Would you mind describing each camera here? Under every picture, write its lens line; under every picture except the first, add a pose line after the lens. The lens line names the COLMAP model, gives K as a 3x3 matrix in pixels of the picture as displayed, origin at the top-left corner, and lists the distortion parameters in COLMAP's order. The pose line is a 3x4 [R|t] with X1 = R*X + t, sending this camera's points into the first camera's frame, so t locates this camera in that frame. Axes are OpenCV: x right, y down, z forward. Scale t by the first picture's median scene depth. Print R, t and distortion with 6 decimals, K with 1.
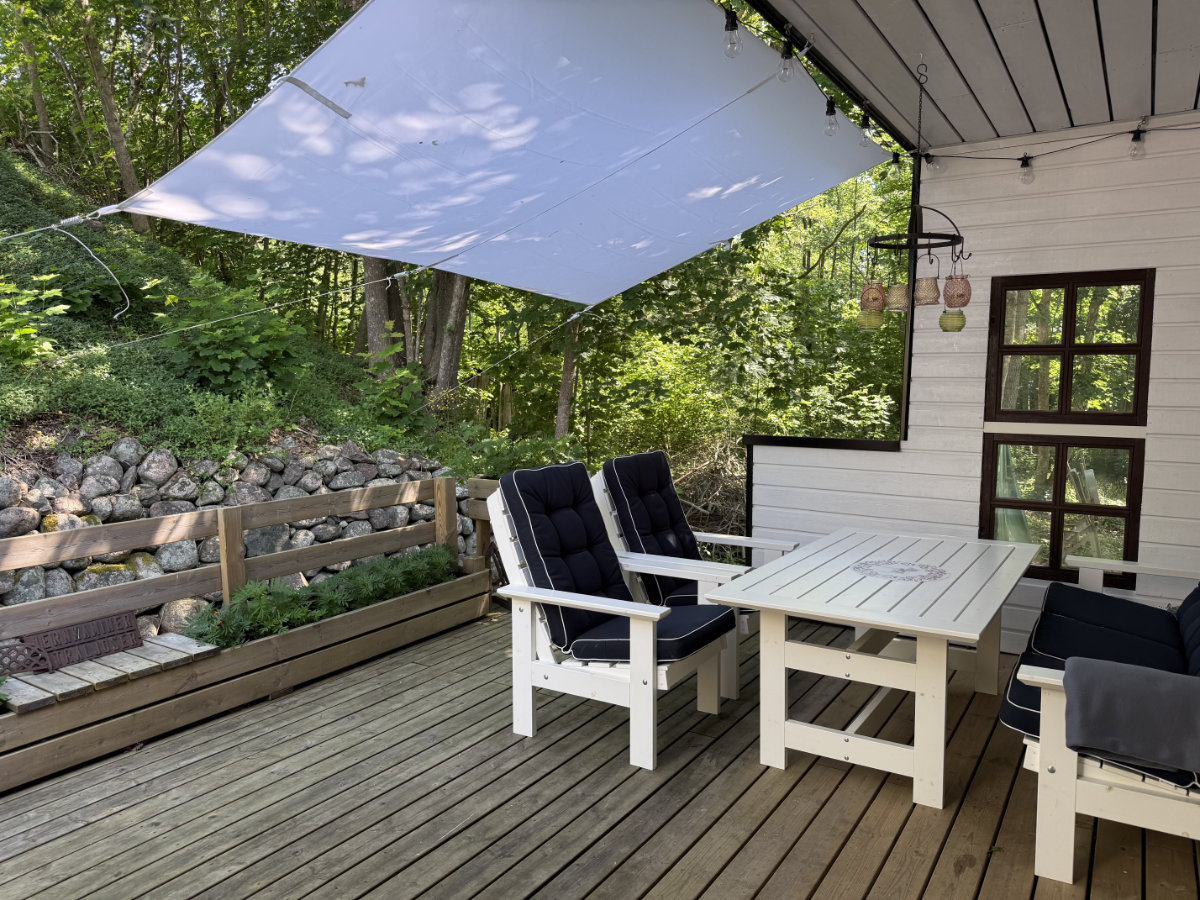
lens RADIAL K [[845.9, 0, 607.3], [0, 845.9, 445.4], [0, 0, 1]] dist [0.040994, -0.058861]
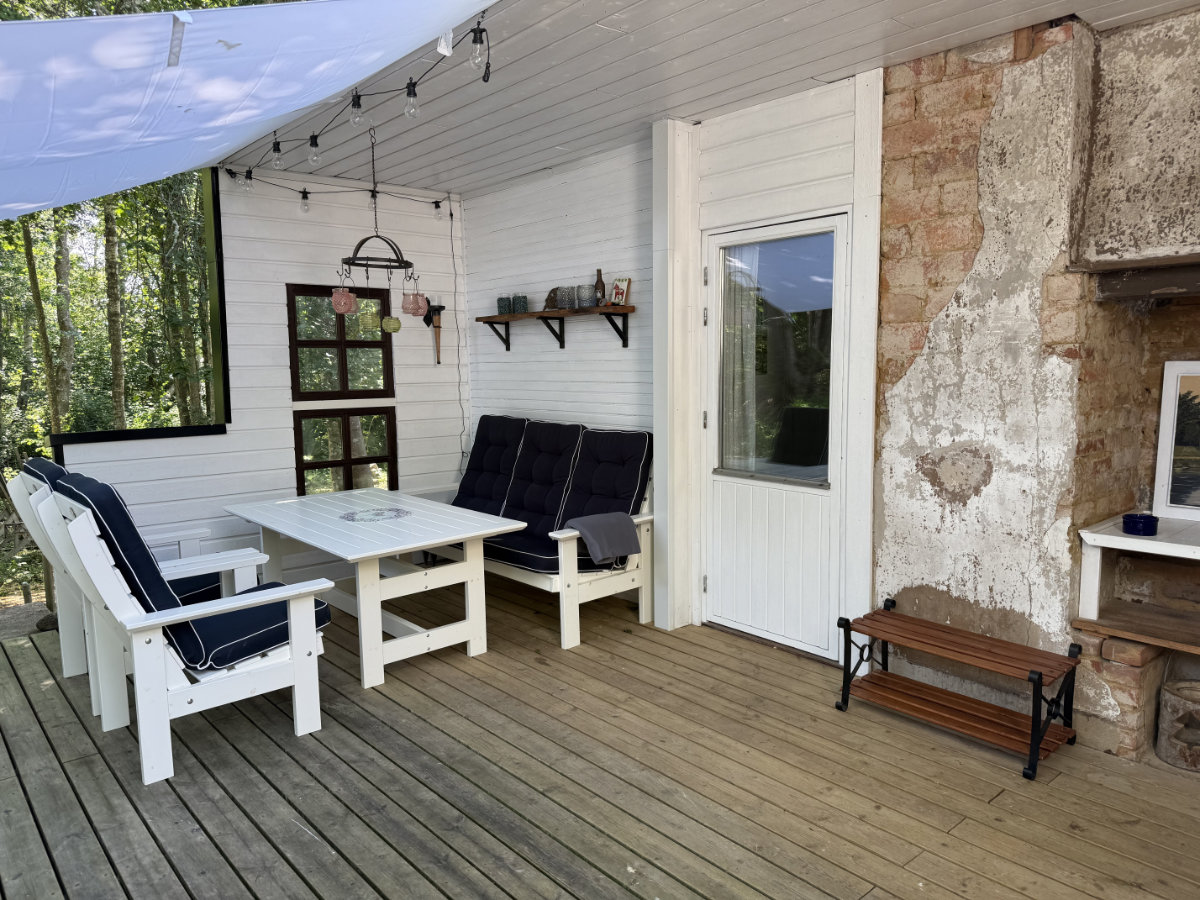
lens RADIAL K [[845.9, 0, 607.1], [0, 845.9, 448.2], [0, 0, 1]] dist [0.040994, -0.058861]
pose [[0.269987, -0.109063, 0.956667, -0.681696], [0.087969, 0.992203, 0.088288, -0.032898], [-0.958837, 0.060321, 0.277476, 0.254059]]
